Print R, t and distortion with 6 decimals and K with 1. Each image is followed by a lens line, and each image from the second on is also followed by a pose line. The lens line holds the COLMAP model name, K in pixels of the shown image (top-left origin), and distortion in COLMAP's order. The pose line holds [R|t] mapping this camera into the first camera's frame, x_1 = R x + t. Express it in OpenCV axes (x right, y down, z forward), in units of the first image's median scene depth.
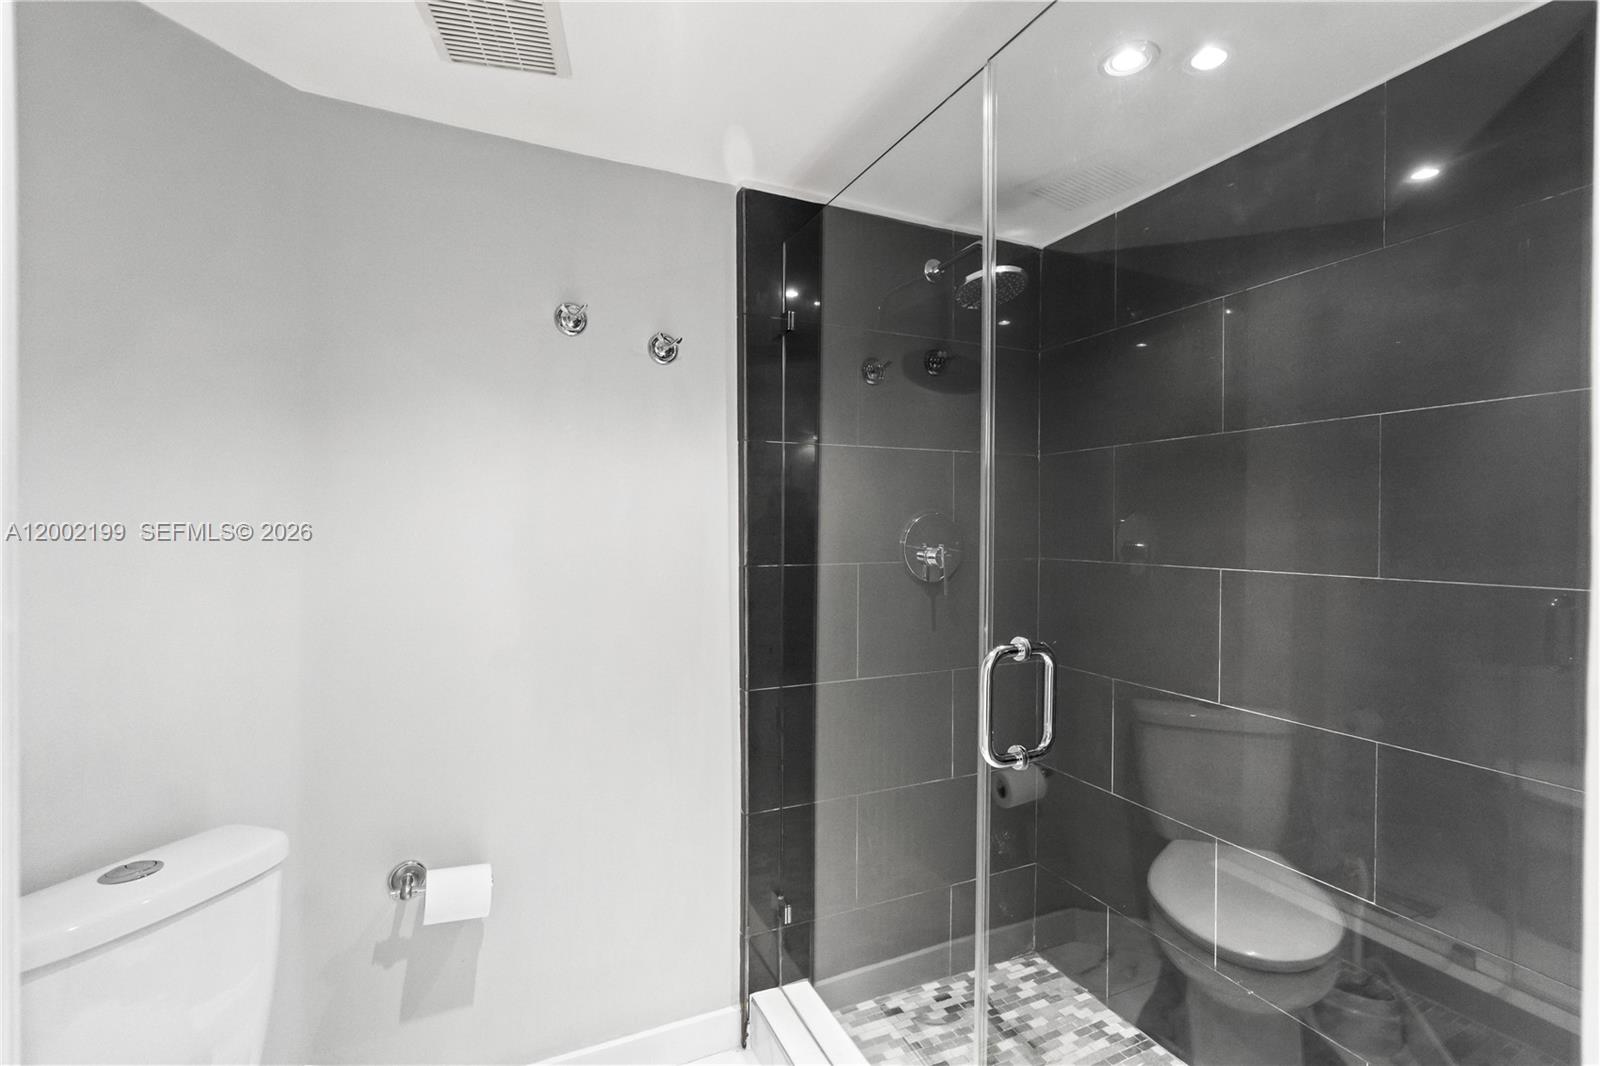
lens RADIAL K [[715.4, 0, 801.0], [0, 715.4, 538.6], [0, 0, 1]] dist [-0.002615, -0.000512]
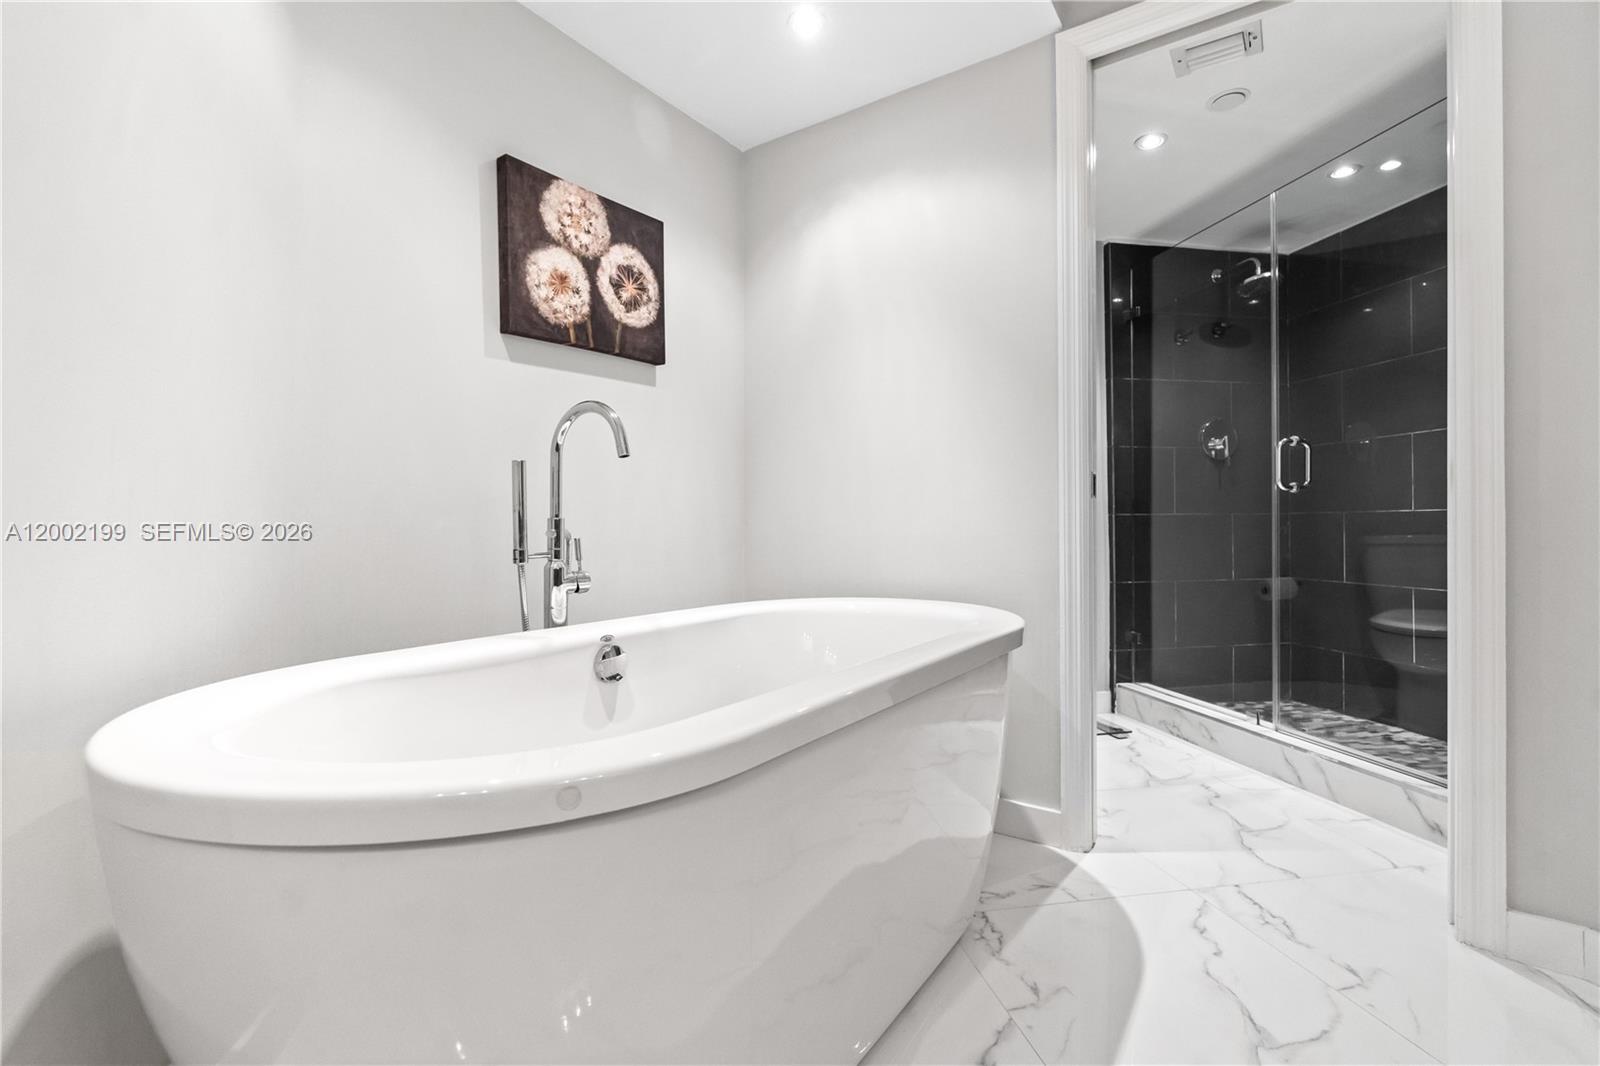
lens RADIAL K [[724.3, 0, 797.3], [0, 724.3, 527.1], [0, 0, 1]] dist [0.000117, 0.000594]
pose [[0.969166, -0.008640, -0.246259, -0.395792], [0.003232, 0.999745, -0.022356, 0.277942], [0.246389, 0.020870, 0.968946, -0.976397]]
